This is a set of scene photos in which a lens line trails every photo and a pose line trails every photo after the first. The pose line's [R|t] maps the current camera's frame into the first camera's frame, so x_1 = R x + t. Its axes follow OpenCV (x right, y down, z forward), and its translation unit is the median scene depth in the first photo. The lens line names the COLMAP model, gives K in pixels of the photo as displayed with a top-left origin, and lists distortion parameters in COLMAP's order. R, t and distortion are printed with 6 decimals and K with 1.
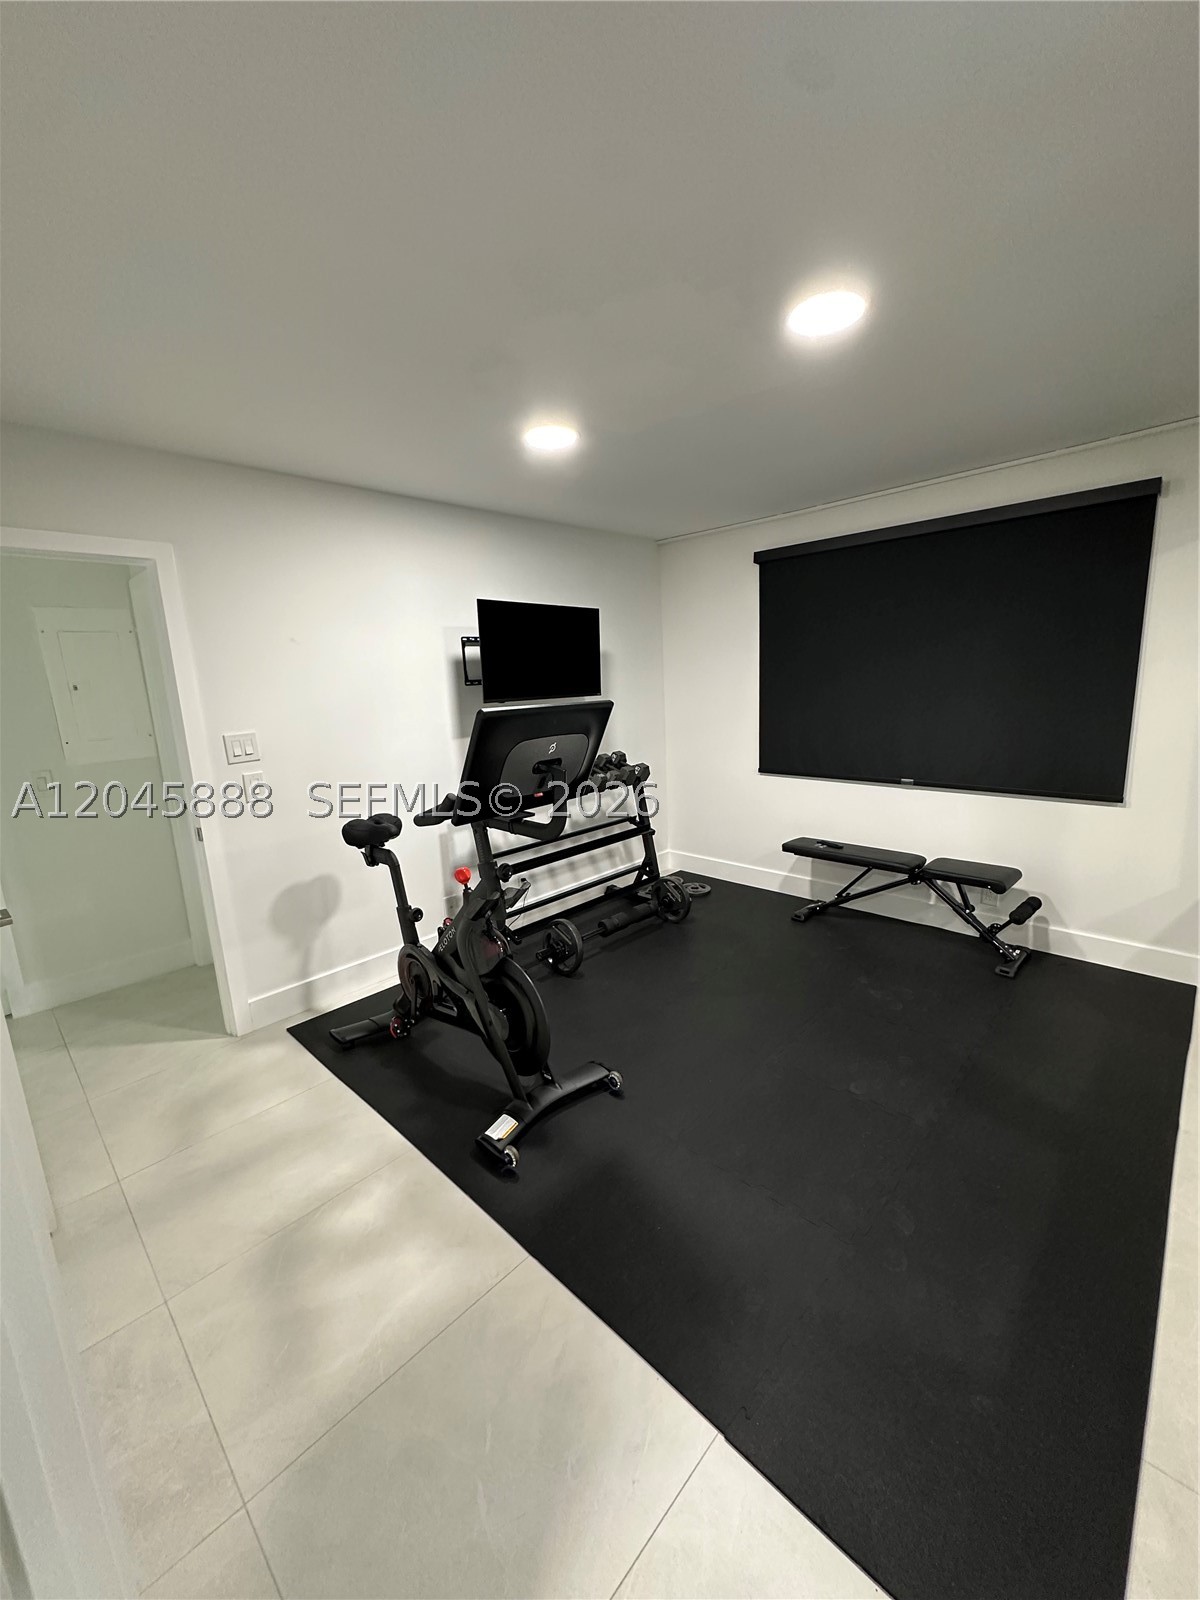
lens RADIAL K [[637.8, 0, 599.8], [0, 637.8, 791.3], [0, 0, 1]] dist [-0.004820, 0.001465]
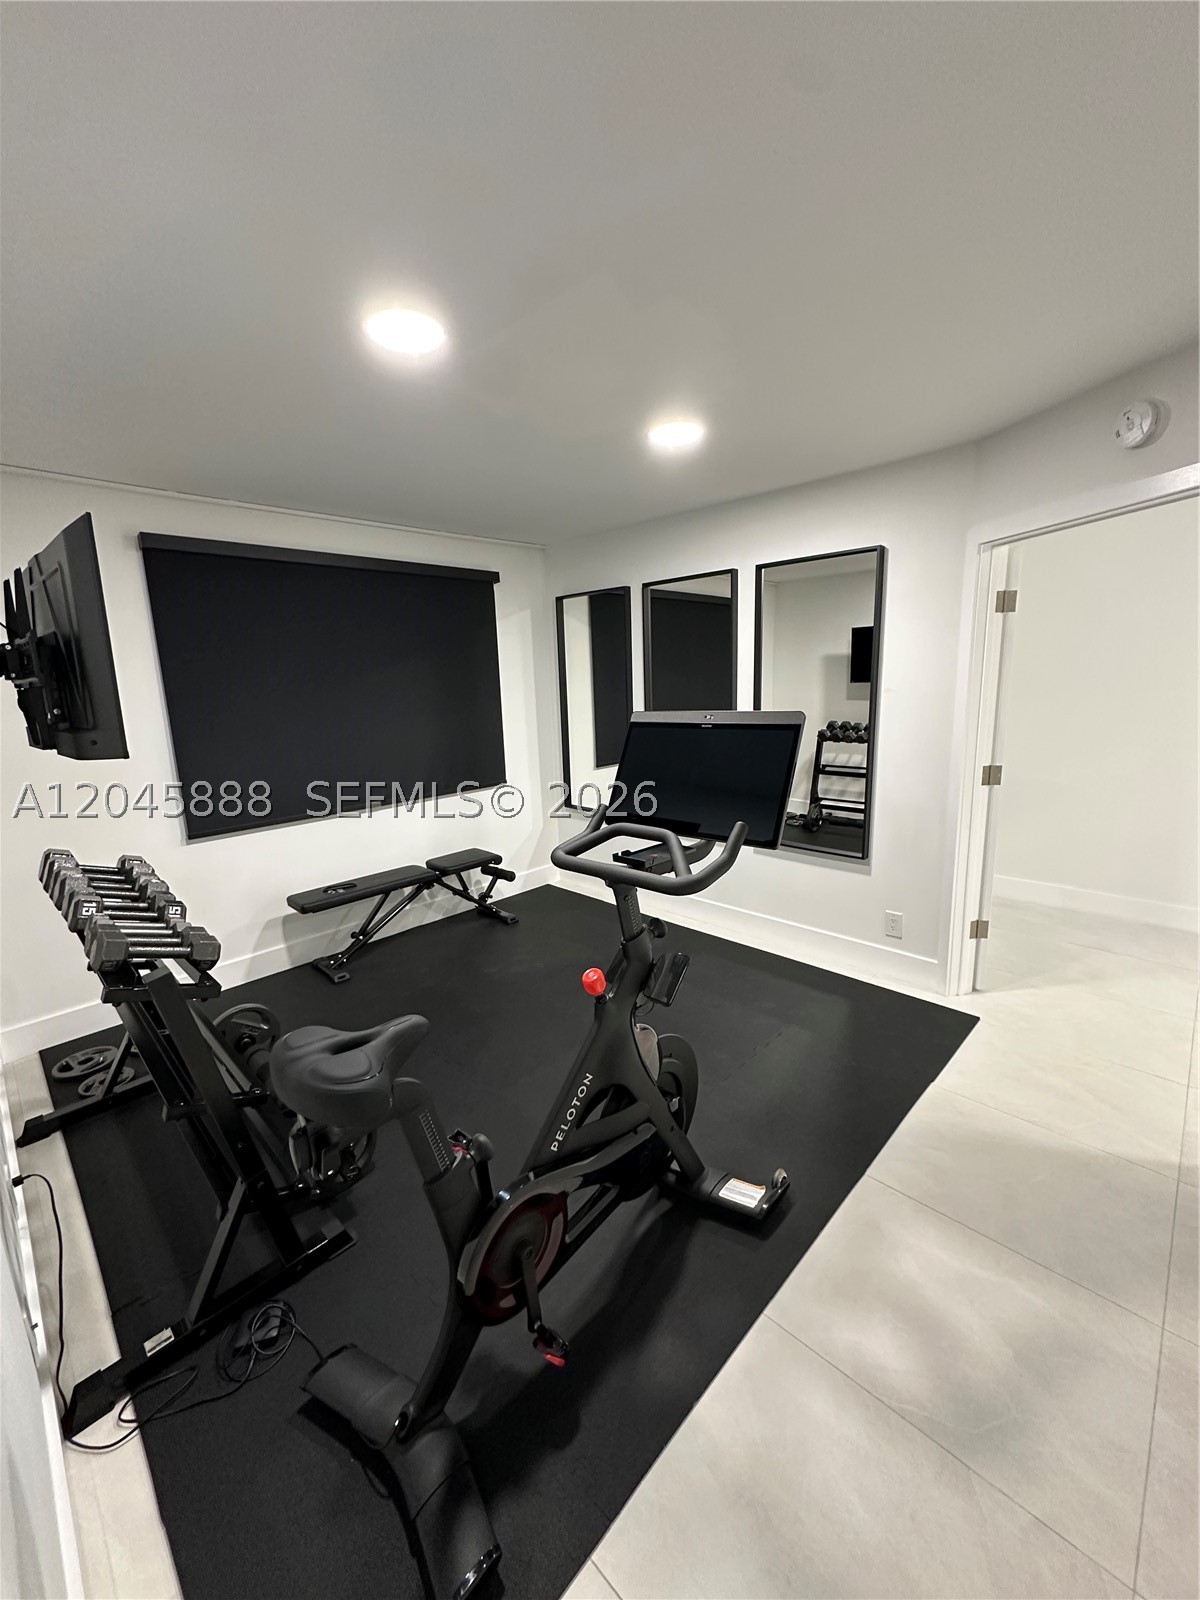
lens RADIAL K [[637.8, 0, 606.6], [0, 637.8, 793.4], [0, 0, 1]] dist [-0.004820, 0.001465]
pose [[0.008141, -0.141949, 0.989840, -0.598000], [0.212333, 0.967545, 0.137005, -0.103573], [-0.977163, 0.209060, 0.038017, 0.652085]]
